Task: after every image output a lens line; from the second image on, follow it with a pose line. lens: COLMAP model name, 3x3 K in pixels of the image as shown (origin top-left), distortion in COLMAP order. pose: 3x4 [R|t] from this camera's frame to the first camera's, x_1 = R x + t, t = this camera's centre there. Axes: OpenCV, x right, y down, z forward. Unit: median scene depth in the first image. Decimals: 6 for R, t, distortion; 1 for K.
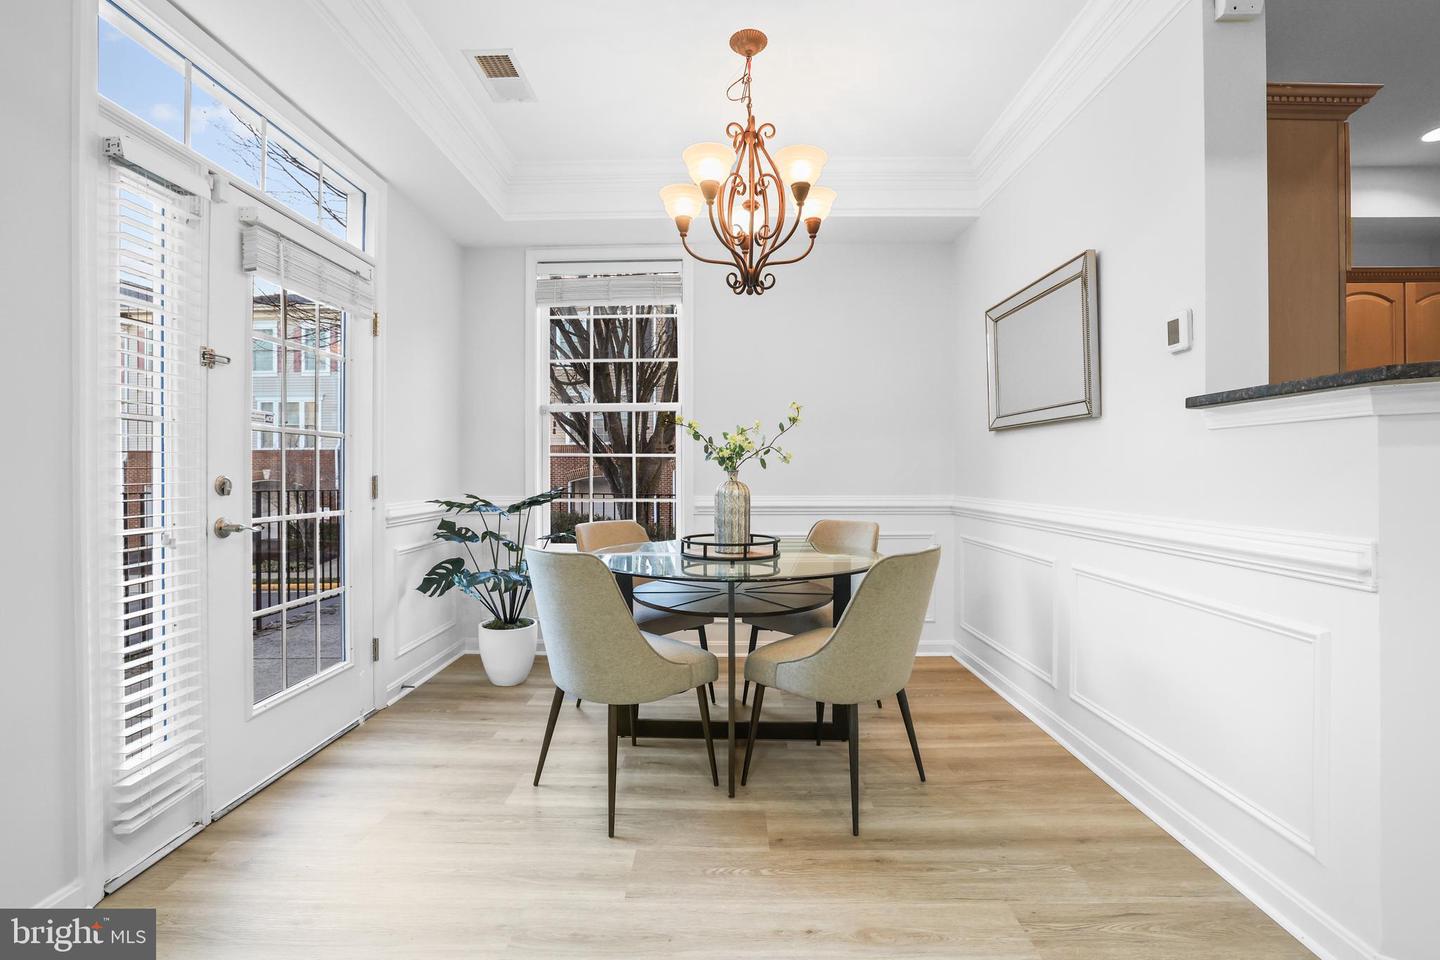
lens RADIAL K [[626.0, 0, 723.6], [0, 626.0, 477.9], [0, 0, 1]] dist [-0.044484, 0.009995]
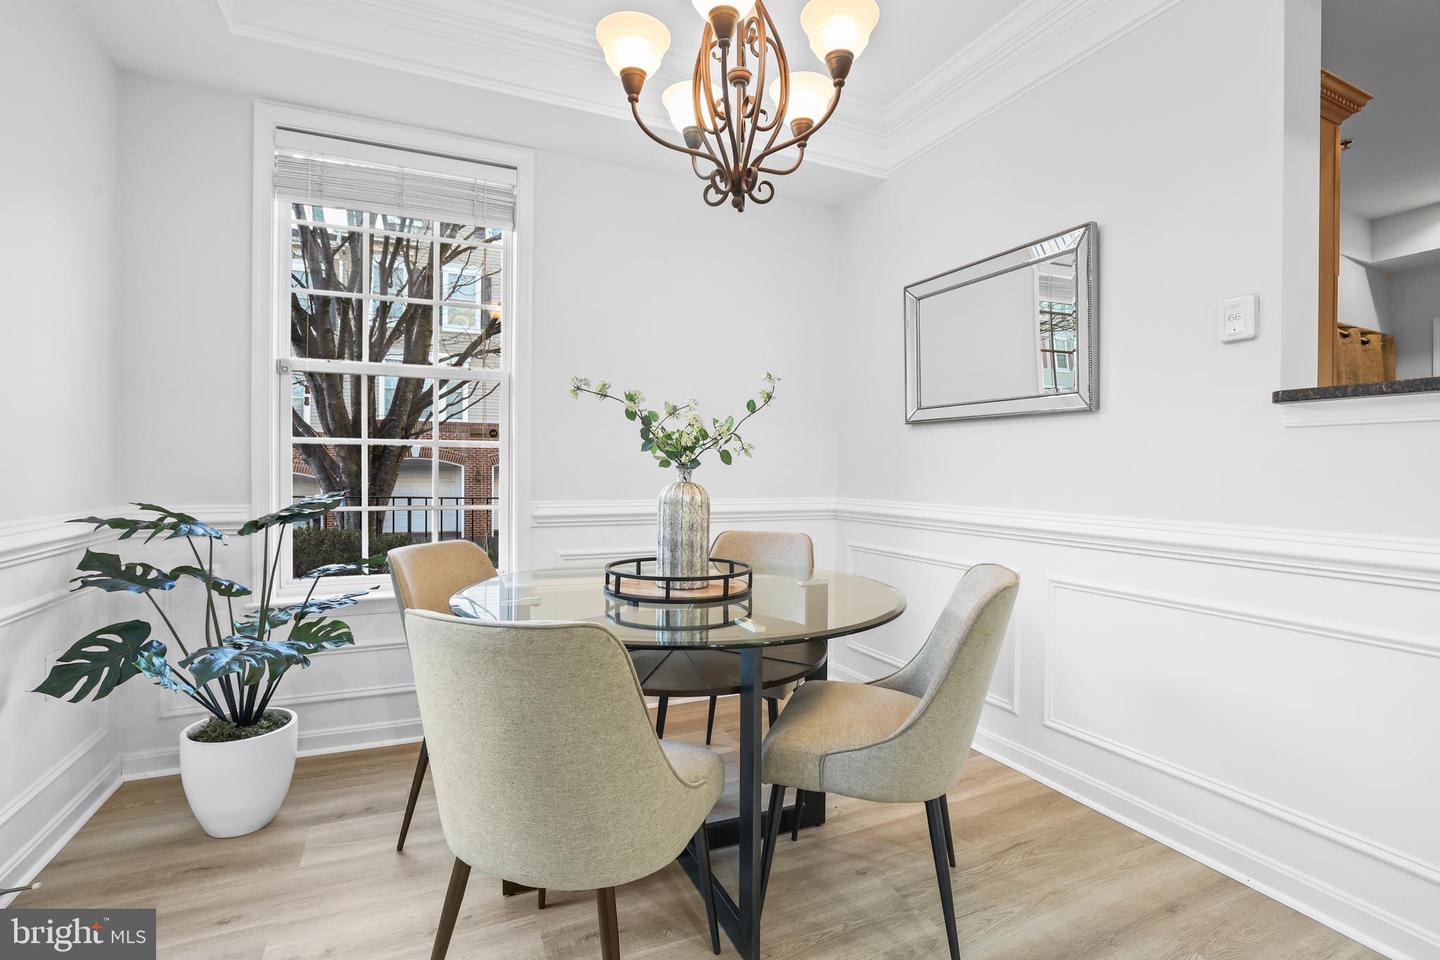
lens RADIAL K [[661.7, 0, 721.1], [0, 661.7, 477.6], [0, 0, 1]] dist [-0.025995, 0.005819]
pose [[0.903732, 0.002486, 0.428092, -0.211156], [-0.004582, 0.999982, 0.003867, -0.002253], [-0.428075, -0.005457, 0.903727, 0.268728]]
